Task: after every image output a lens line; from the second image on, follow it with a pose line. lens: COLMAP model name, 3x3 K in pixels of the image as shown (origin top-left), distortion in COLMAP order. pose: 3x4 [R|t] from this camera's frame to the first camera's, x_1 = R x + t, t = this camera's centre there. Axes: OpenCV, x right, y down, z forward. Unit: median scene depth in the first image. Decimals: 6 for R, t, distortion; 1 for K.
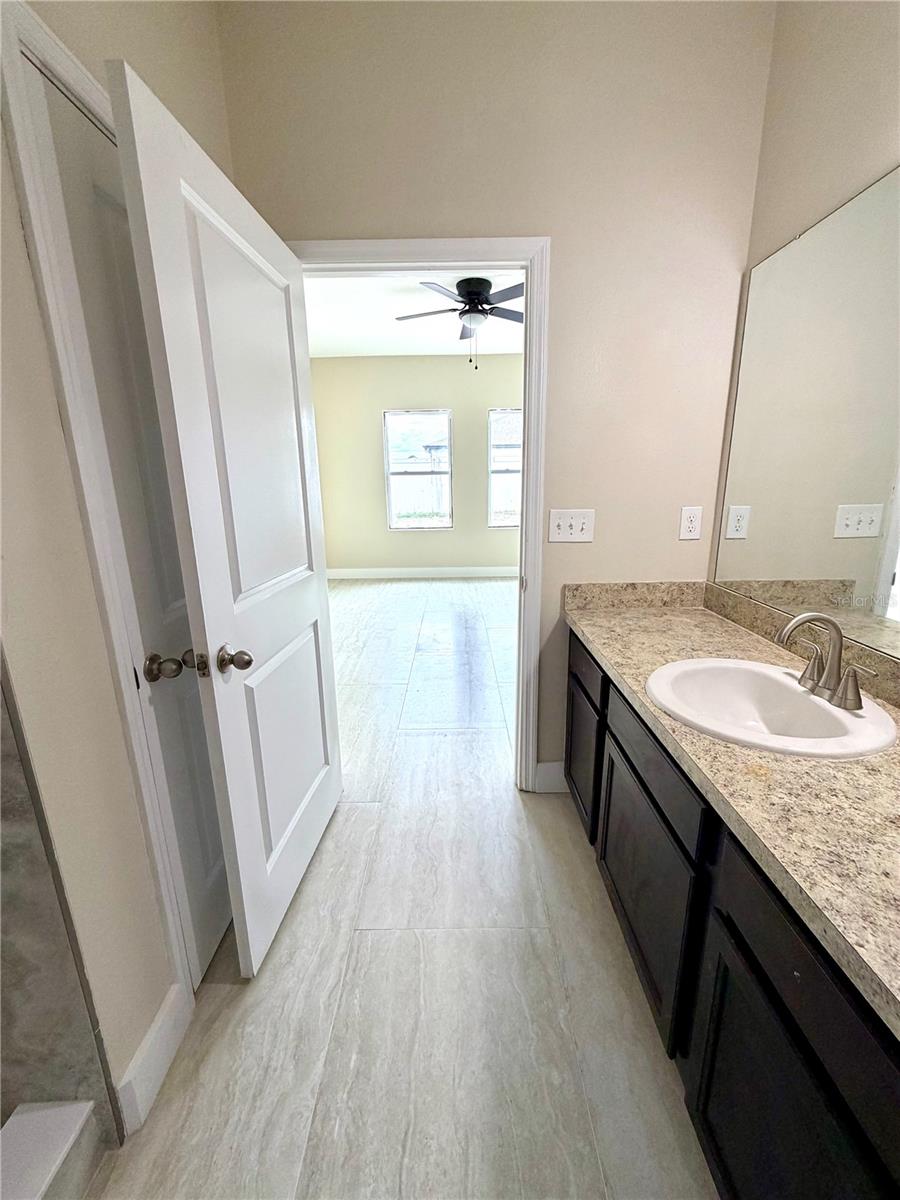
lens RADIAL K [[482.5, 0, 450.0], [0, 482.5, 600.0], [0, 0, 1]] dist [-0.000463, 0.000410]
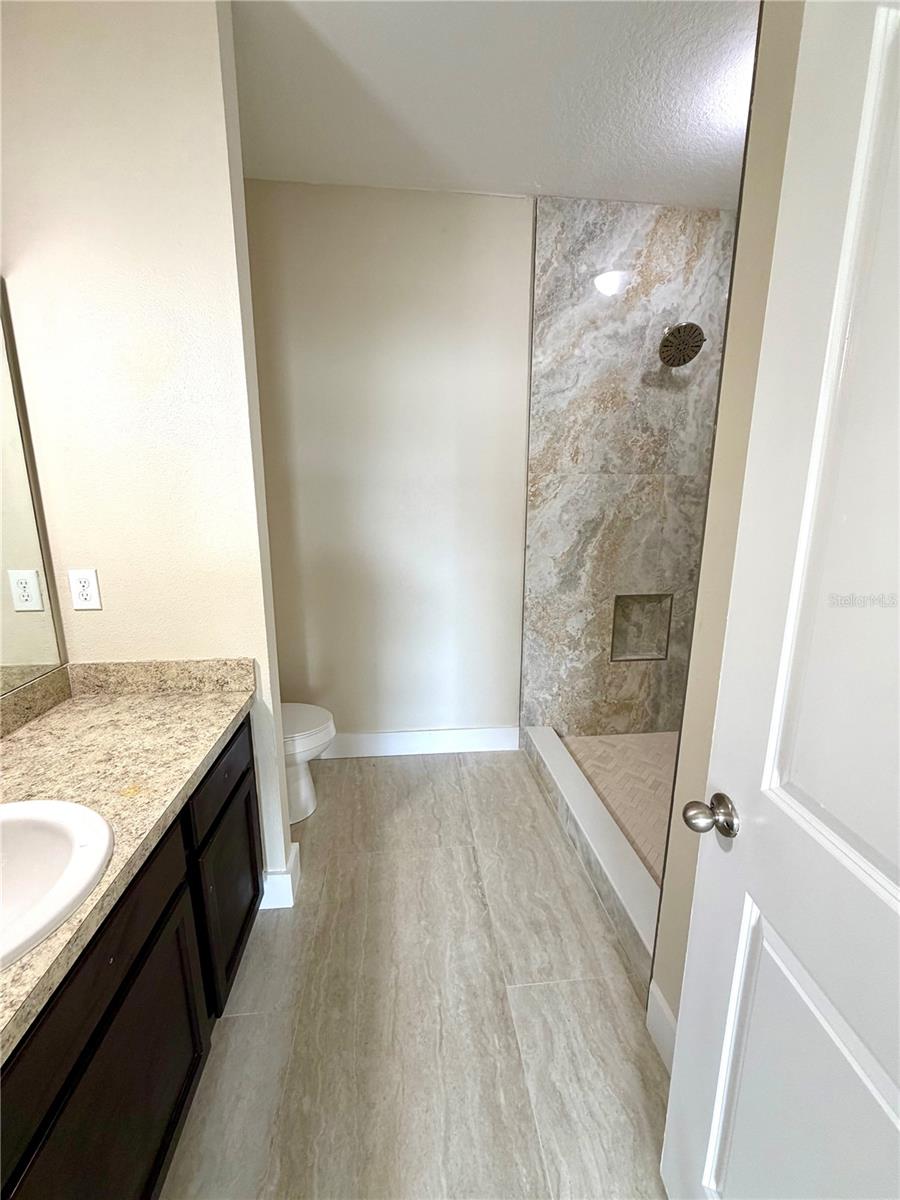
lens RADIAL K [[479.5, 0, 450.0], [0, 479.5, 600.0], [0, 0, 1]] dist [0.000968, 0.000155]
pose [[-0.994016, 0.036128, -0.103088, -0.025743], [-0.013304, 0.896660, 0.442519, -0.486163], [0.108422, 0.441243, -0.890814, 1.563617]]
